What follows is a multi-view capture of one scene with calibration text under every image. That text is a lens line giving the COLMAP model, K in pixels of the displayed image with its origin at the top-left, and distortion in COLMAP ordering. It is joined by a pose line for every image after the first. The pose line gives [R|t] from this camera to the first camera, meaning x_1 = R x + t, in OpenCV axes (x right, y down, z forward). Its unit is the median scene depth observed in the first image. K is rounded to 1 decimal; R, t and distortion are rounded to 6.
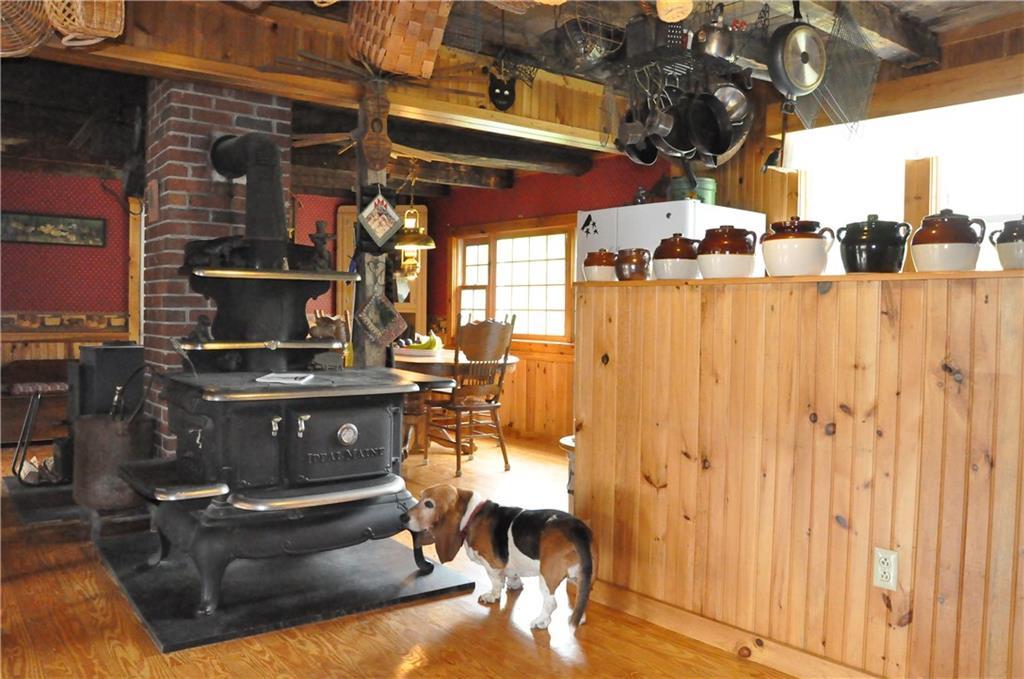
lens RADIAL K [[812.6, 0, 512.0], [0, 812.6, 339.5], [0, 0, 1]] dist [-0.092324, 0.003880]
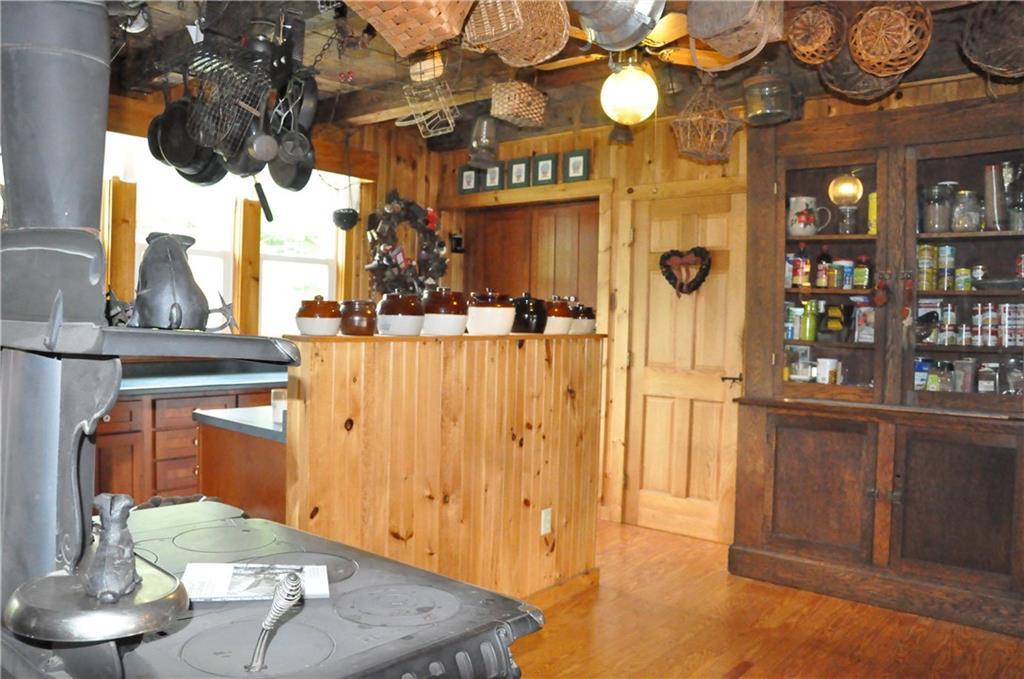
lens RADIAL K [[812.6, 0, 512.0], [0, 812.6, 339.5], [0, 0, 1]] dist [-0.092324, 0.003880]
pose [[-0.185526, -0.035459, 0.981999, -0.833418], [0.020607, 0.998989, 0.039966, -0.106431], [-0.982423, 0.027650, -0.184608, 1.052176]]
